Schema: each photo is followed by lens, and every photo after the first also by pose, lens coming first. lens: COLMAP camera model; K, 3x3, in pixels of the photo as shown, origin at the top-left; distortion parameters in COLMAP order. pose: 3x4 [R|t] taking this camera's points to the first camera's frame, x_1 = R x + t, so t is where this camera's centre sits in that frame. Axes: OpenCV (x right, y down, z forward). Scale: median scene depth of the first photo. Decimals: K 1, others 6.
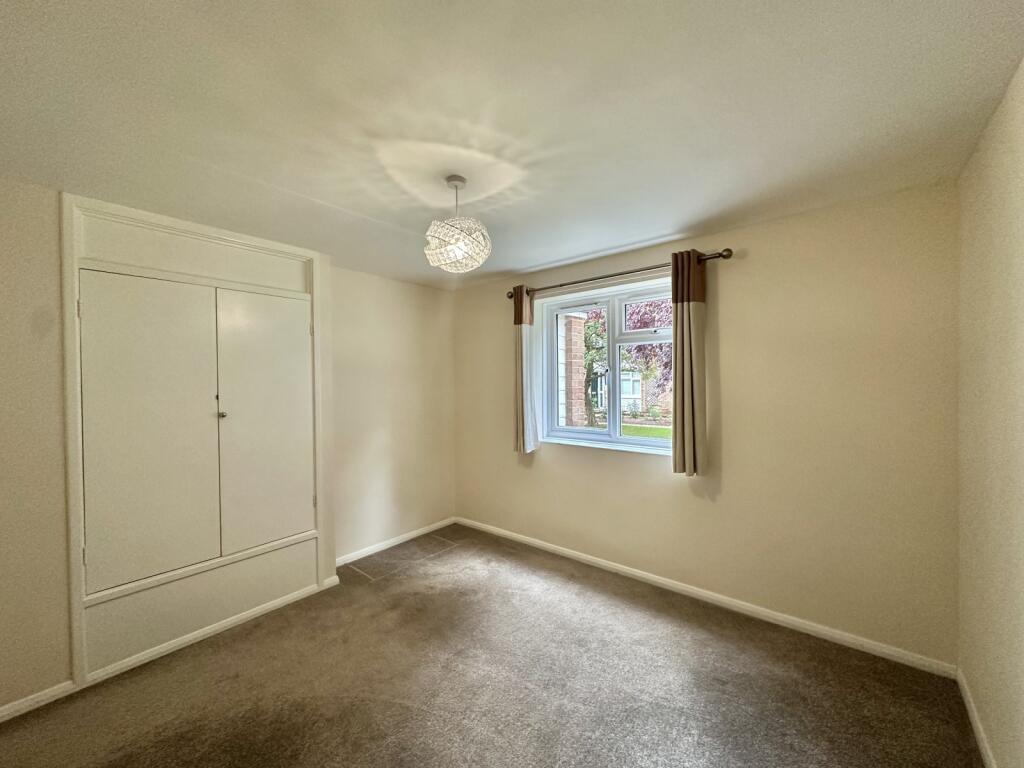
lens RADIAL K [[408.5, 0, 514.4], [0, 408.5, 383.5], [0, 0, 1]] dist [-0.002904, -0.000193]
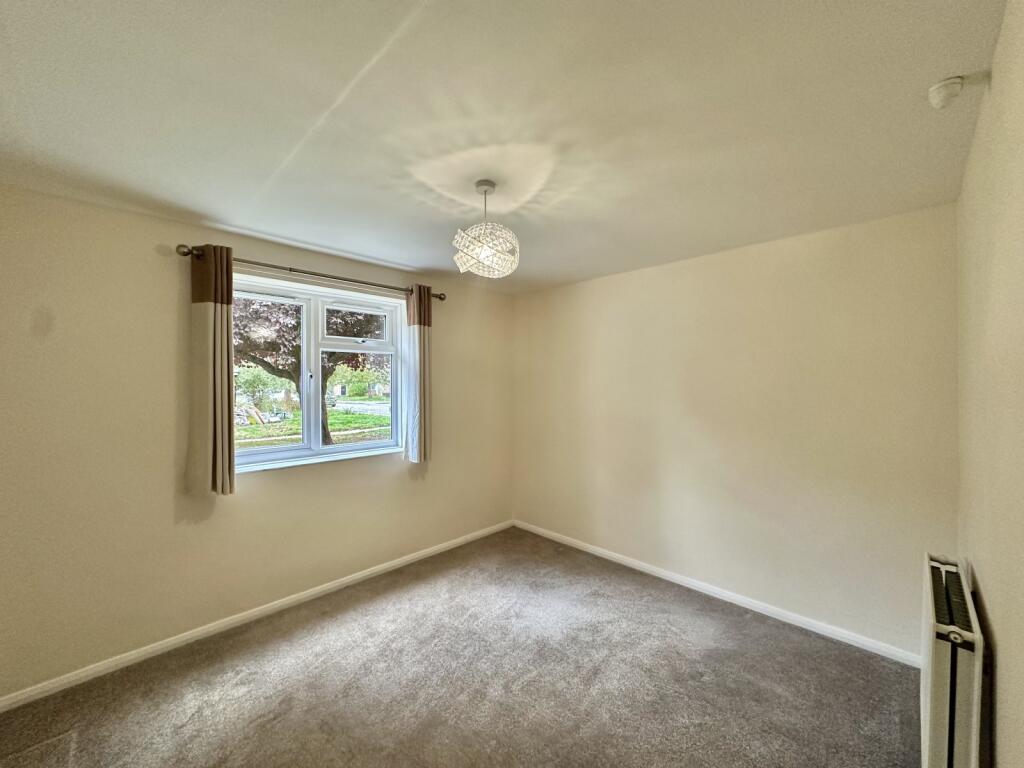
lens RADIAL K [[408.5, 0, 510.3], [0, 408.5, 385.0], [0, 0, 1]] dist [-0.002904, -0.000193]
pose [[0.073736, 0.003643, 0.997271, -0.941170], [0.007364, 0.999964, -0.004197, -0.009407], [-0.997251, 0.007653, 0.073707, 0.732504]]
